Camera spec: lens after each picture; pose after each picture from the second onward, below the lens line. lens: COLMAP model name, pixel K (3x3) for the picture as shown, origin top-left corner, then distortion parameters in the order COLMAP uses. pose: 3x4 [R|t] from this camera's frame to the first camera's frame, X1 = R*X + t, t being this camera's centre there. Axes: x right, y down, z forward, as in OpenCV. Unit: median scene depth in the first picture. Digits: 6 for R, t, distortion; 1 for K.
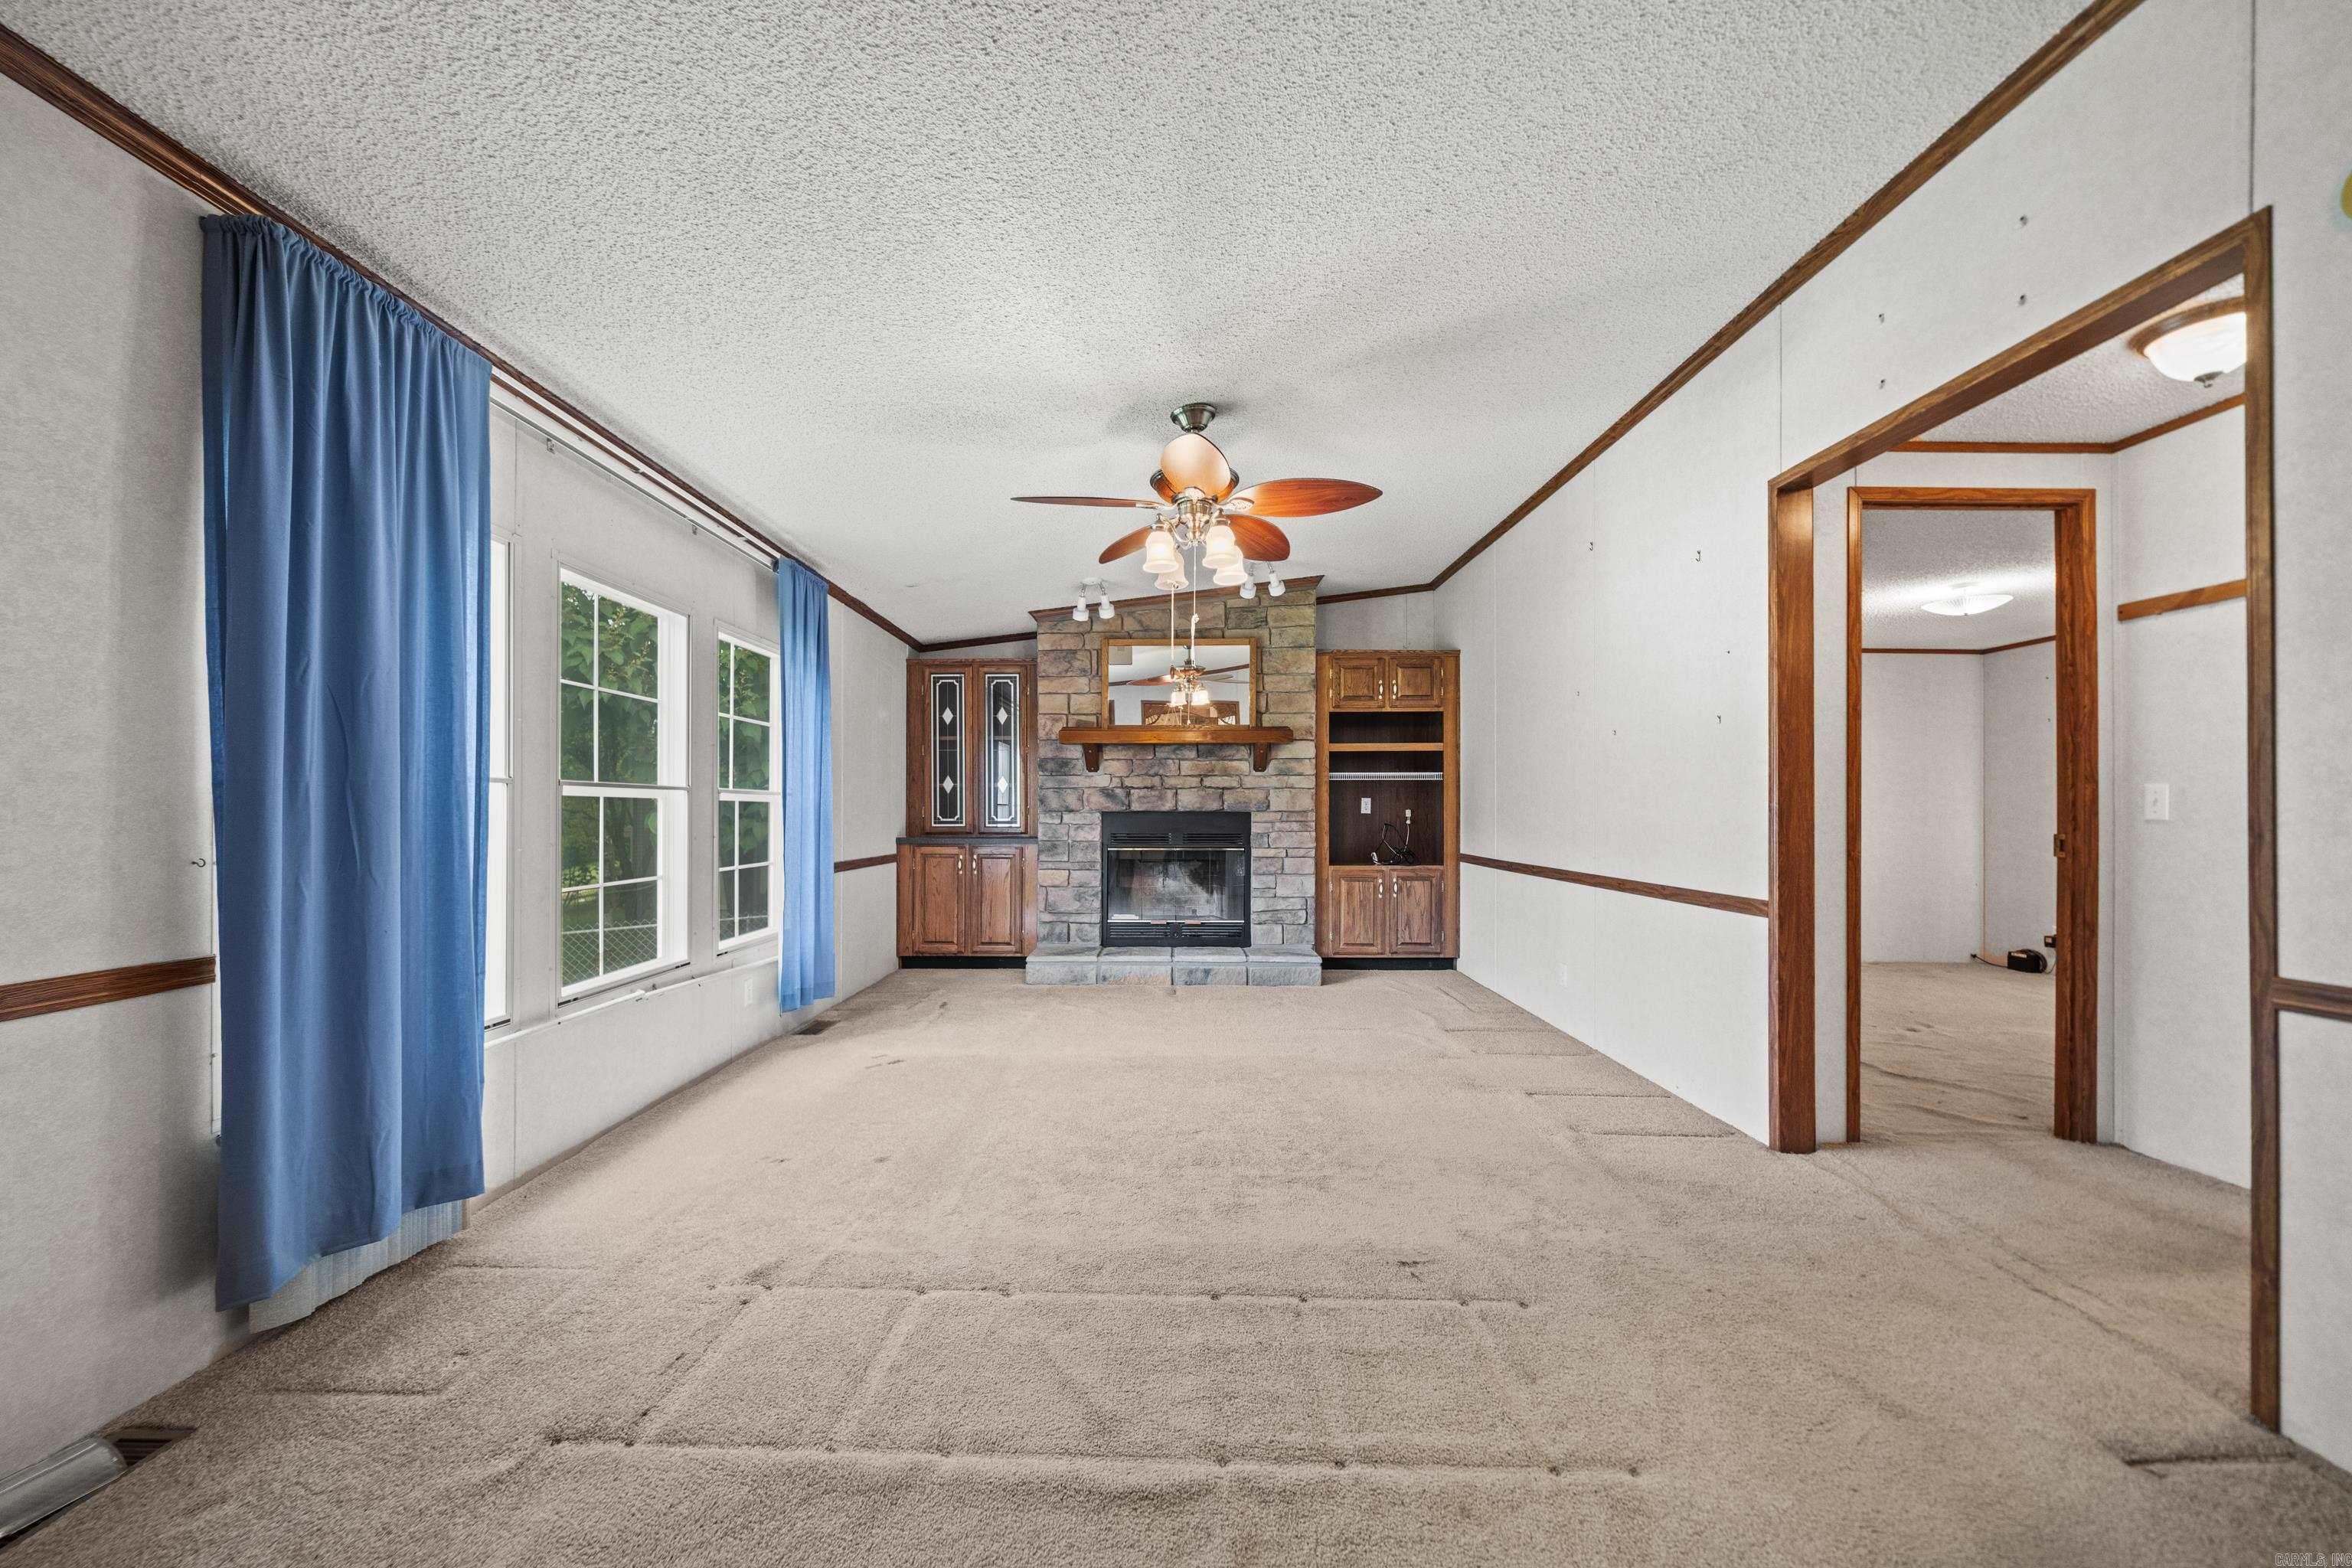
lens RADIAL K [[880.7, 0, 1161.7], [0, 880.7, 804.6], [0, 0, 1]] dist [-0.001898, -0.000138]
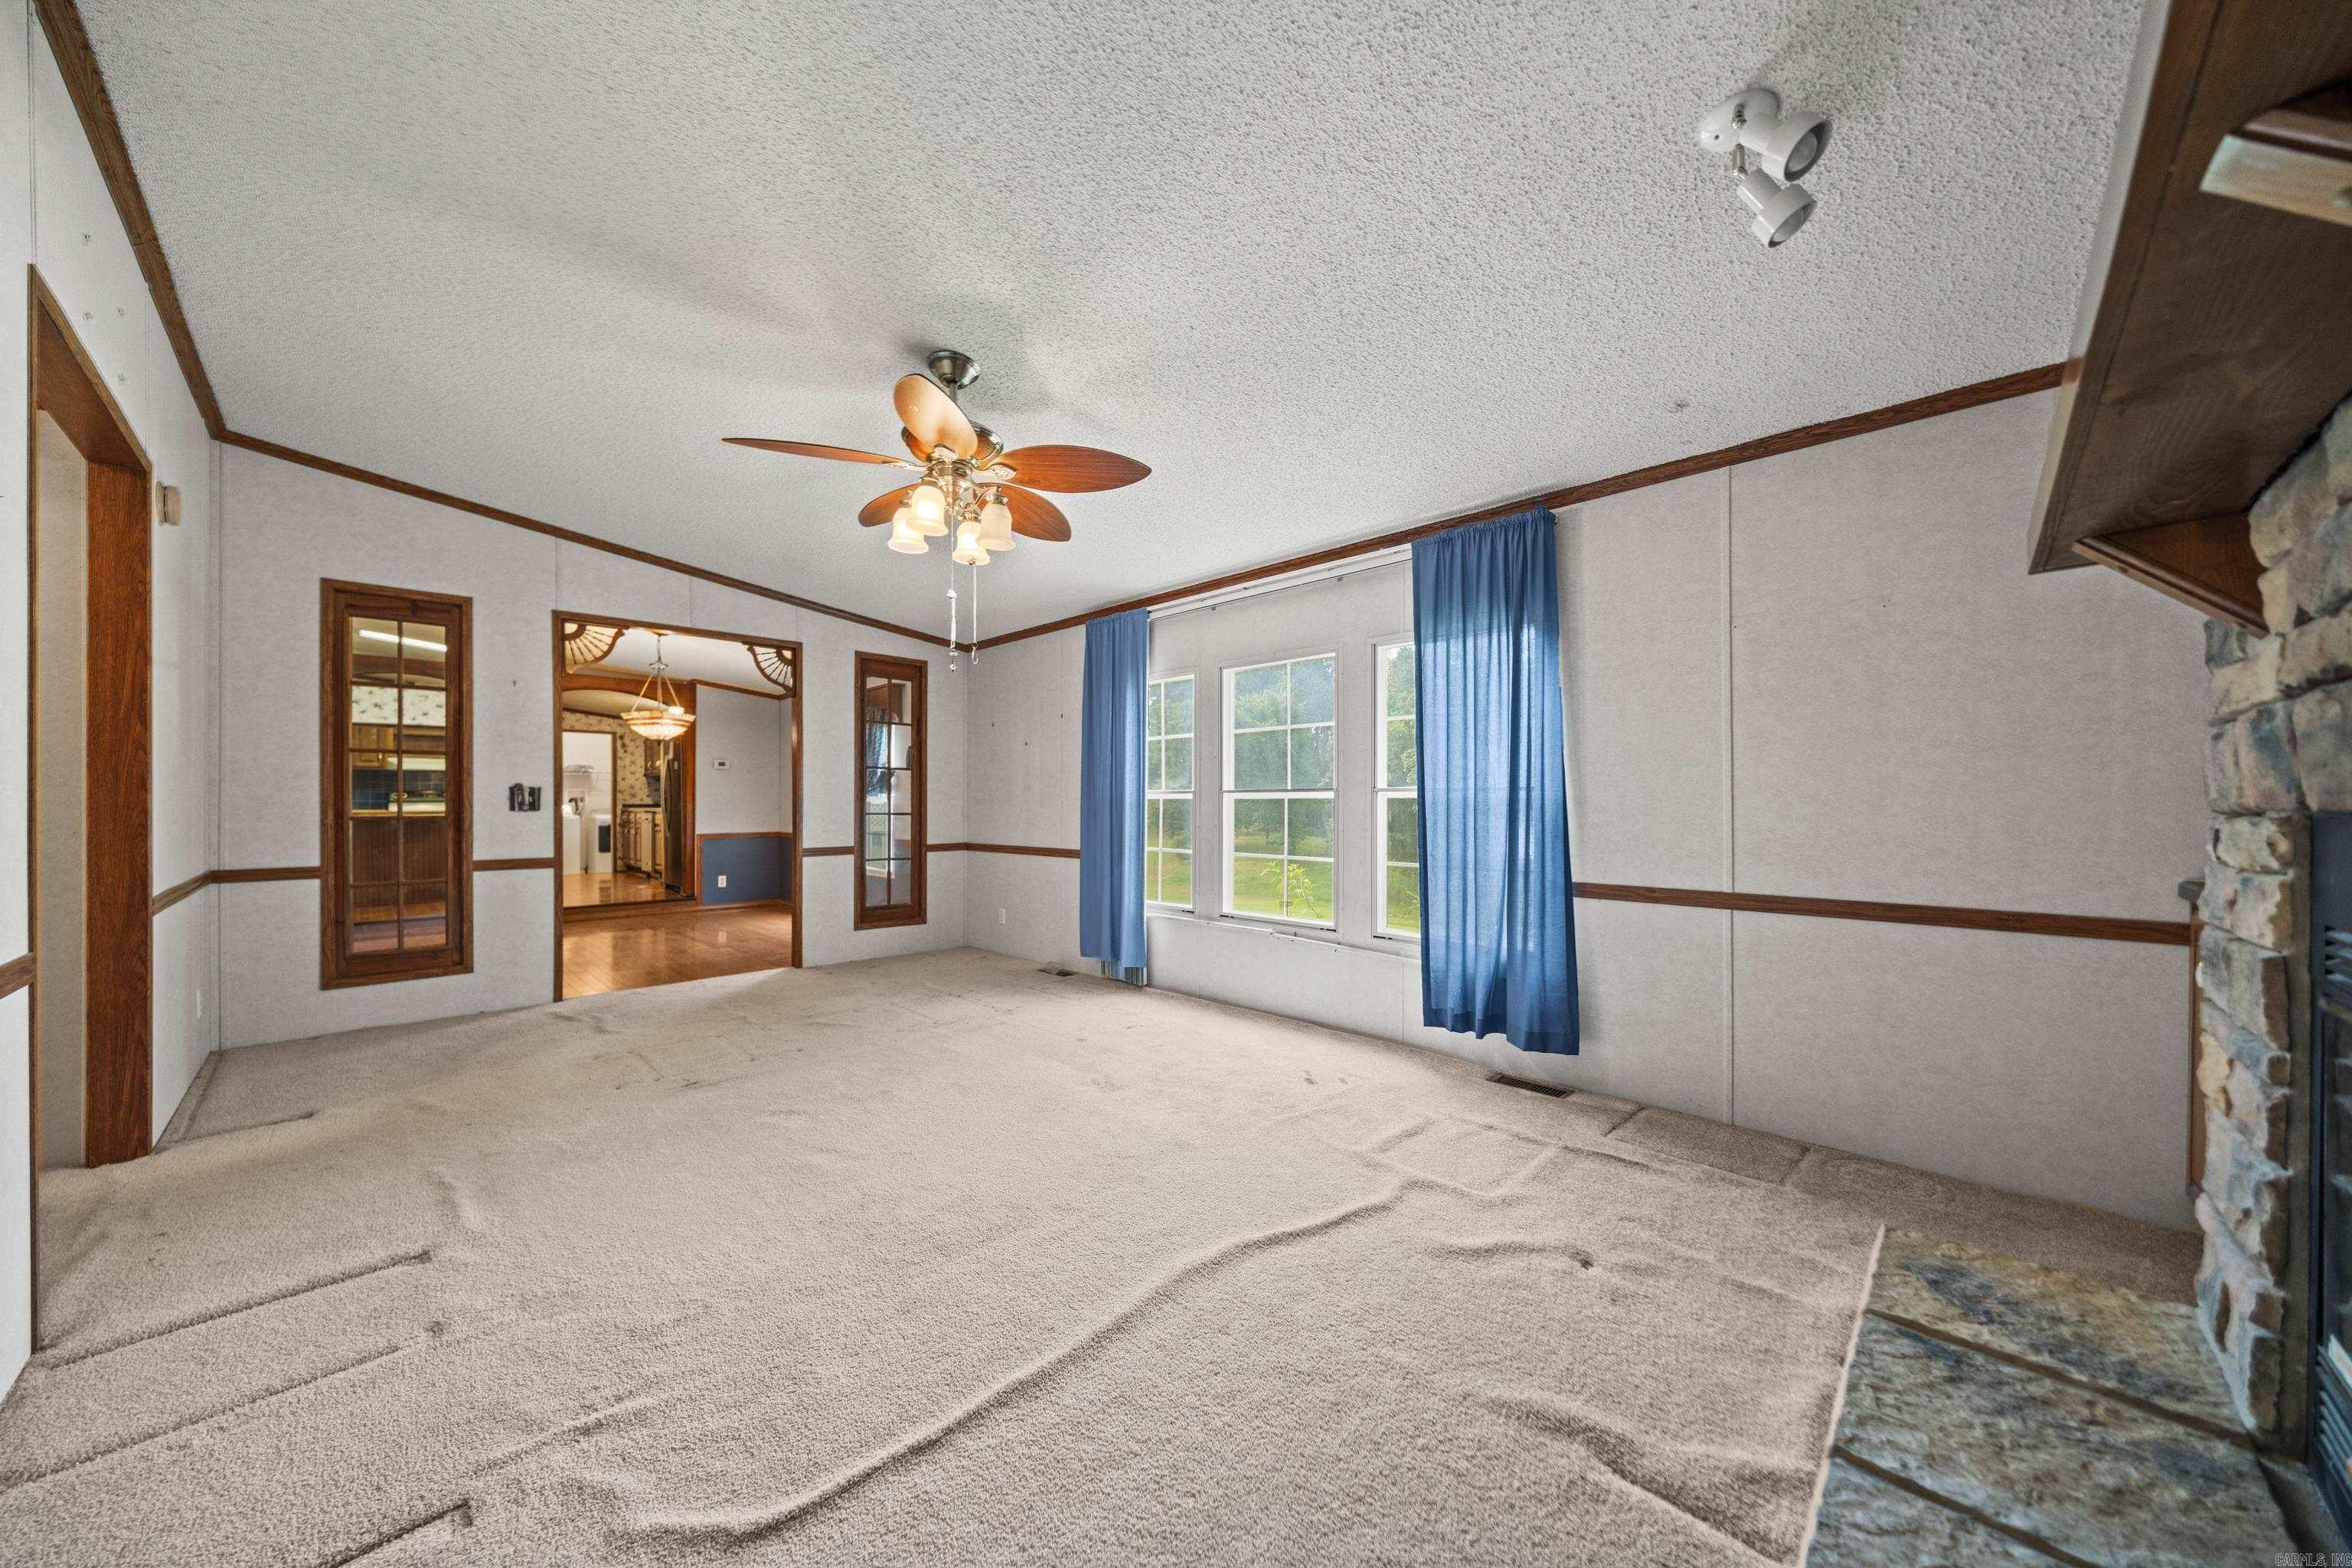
lens RADIAL K [[825.6, 0, 1164.0], [0, 825.6, 799.0], [0, 0, 1]] dist [-0.000913, -0.000027]
pose [[-0.705564, -0.003252, -0.708639, 0.267363], [0.005501, 0.999934, -0.010066, 0.003075], [0.708625, -0.011000, -0.705500, 0.963139]]
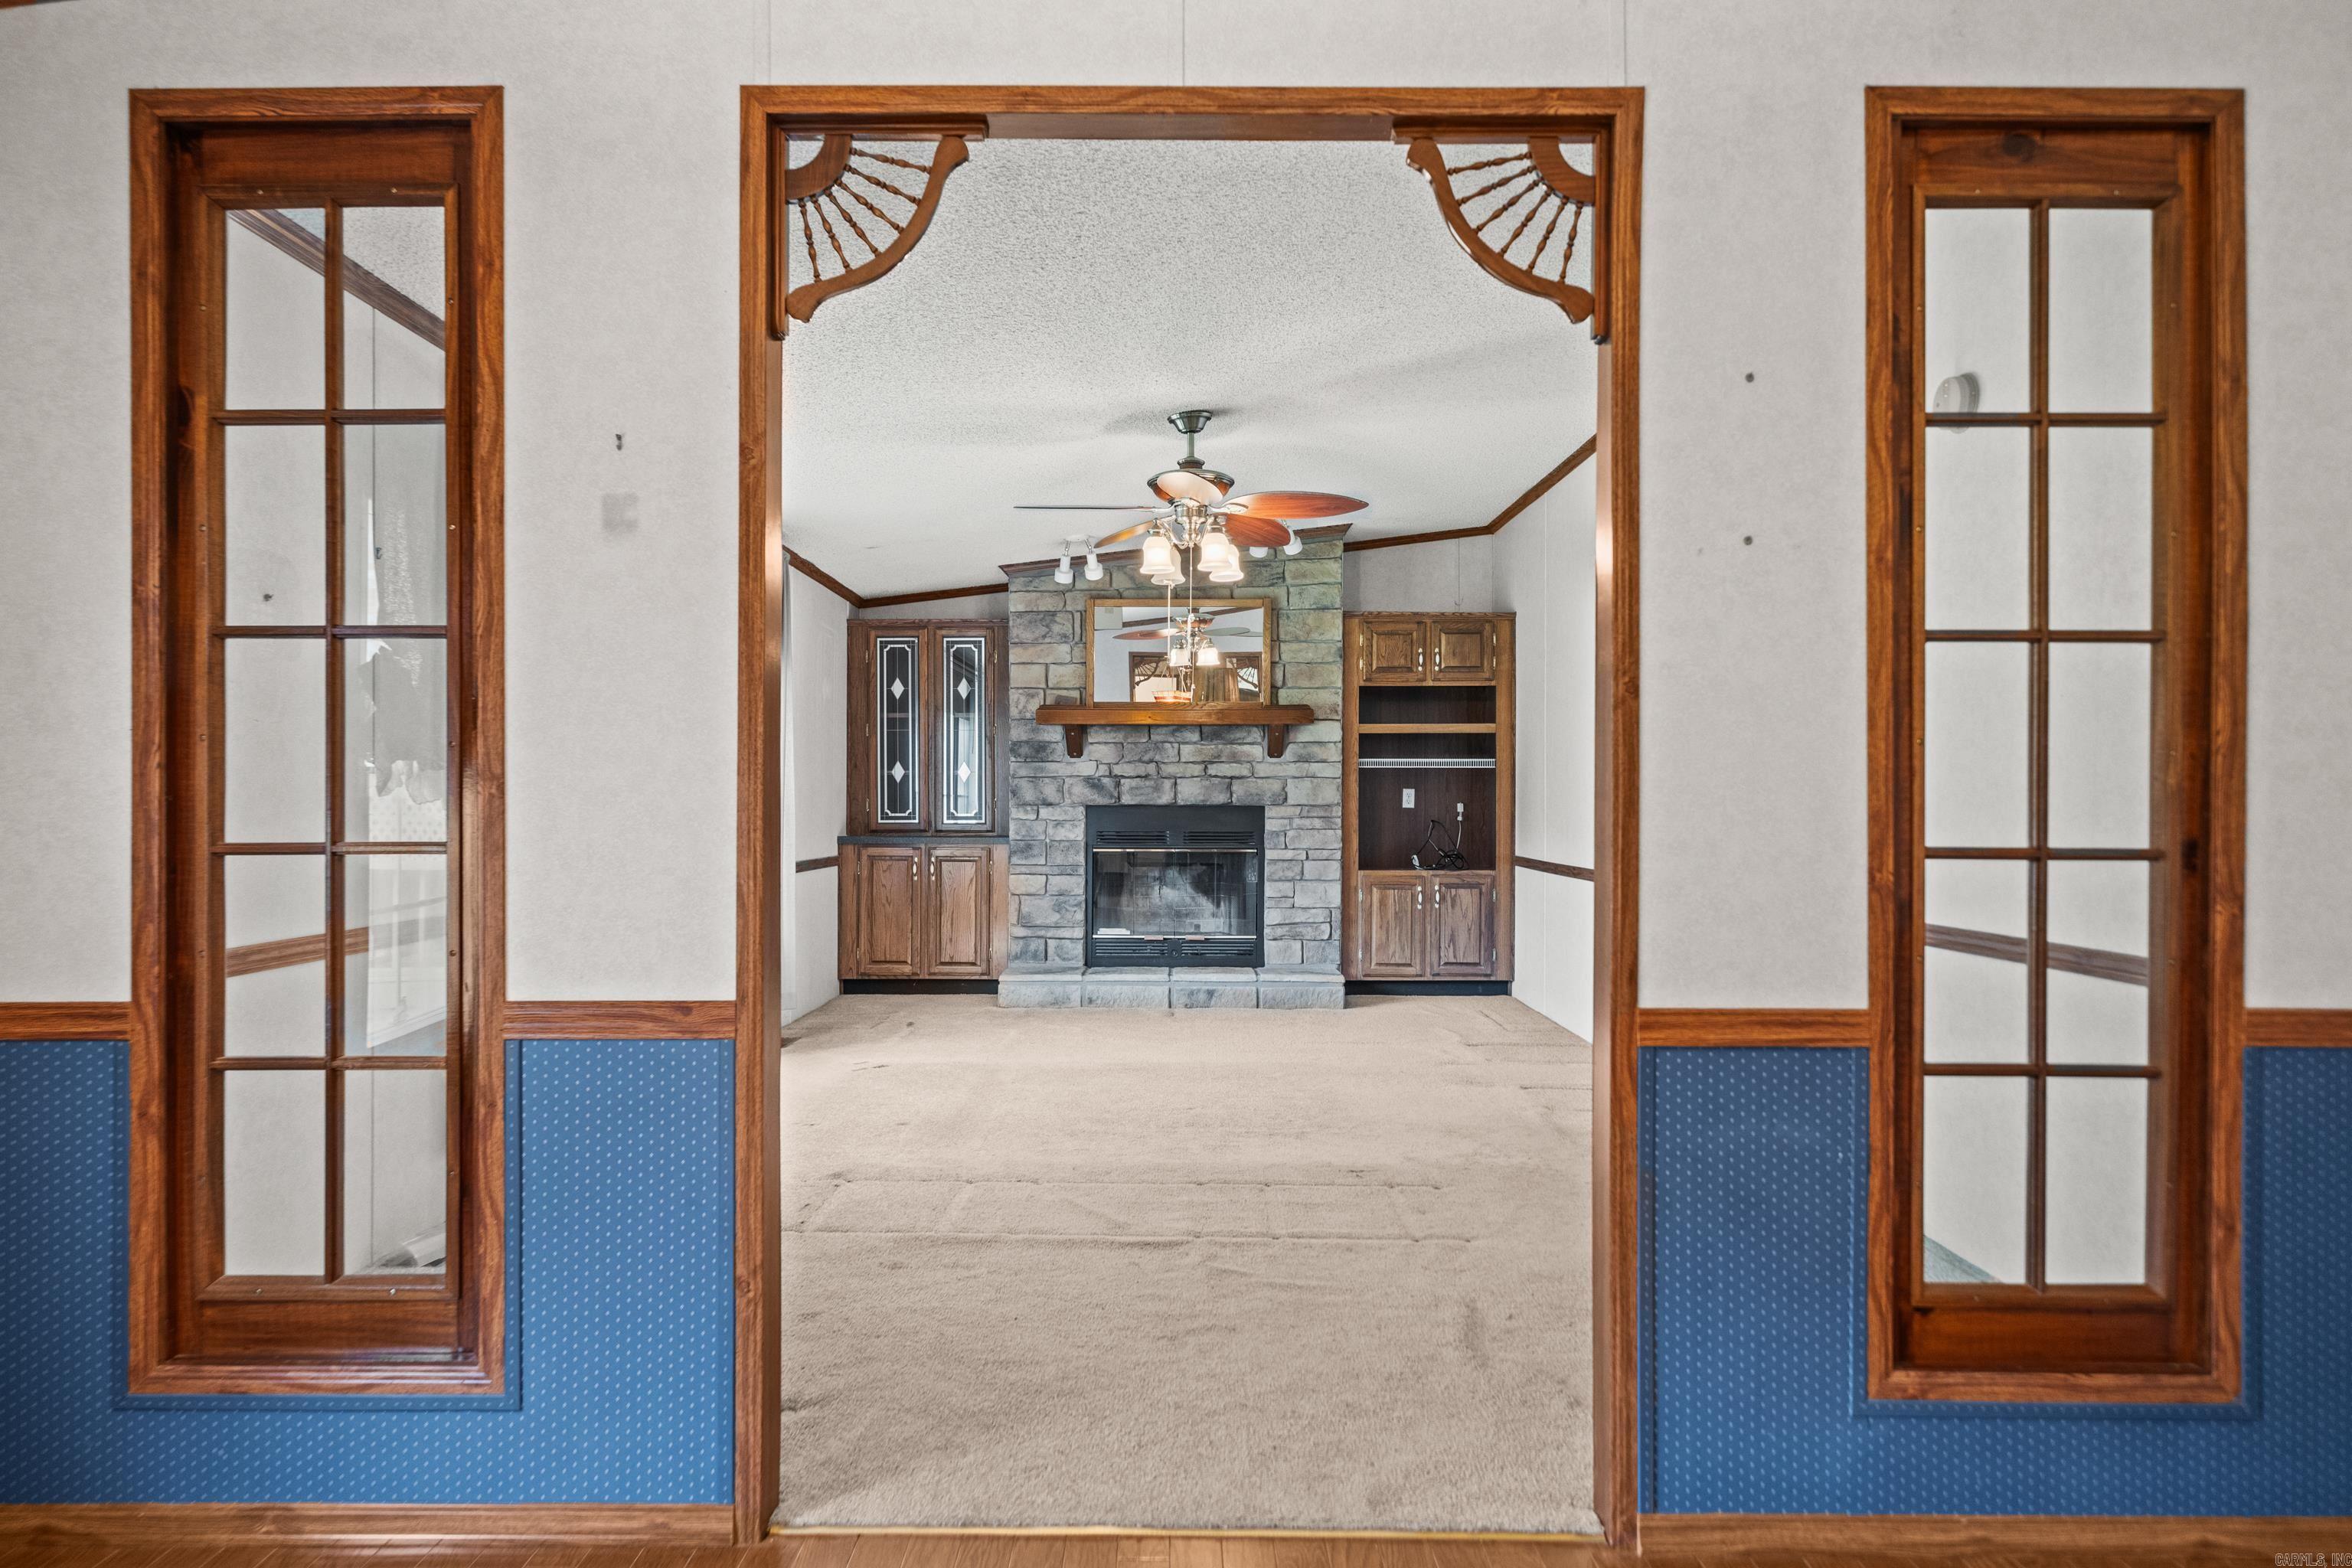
lens RADIAL K [[1437.2, 0, 1168.0], [0, 1437.2, 794.5], [0, 0, 1]] dist [0.001317, -0.000180]
pose [[0.999969, 0.001475, 0.007720, -0.000843], [-0.001493, 0.999996, 0.002361, -0.005590], [-0.007717, -0.002373, 0.999967, -0.363691]]
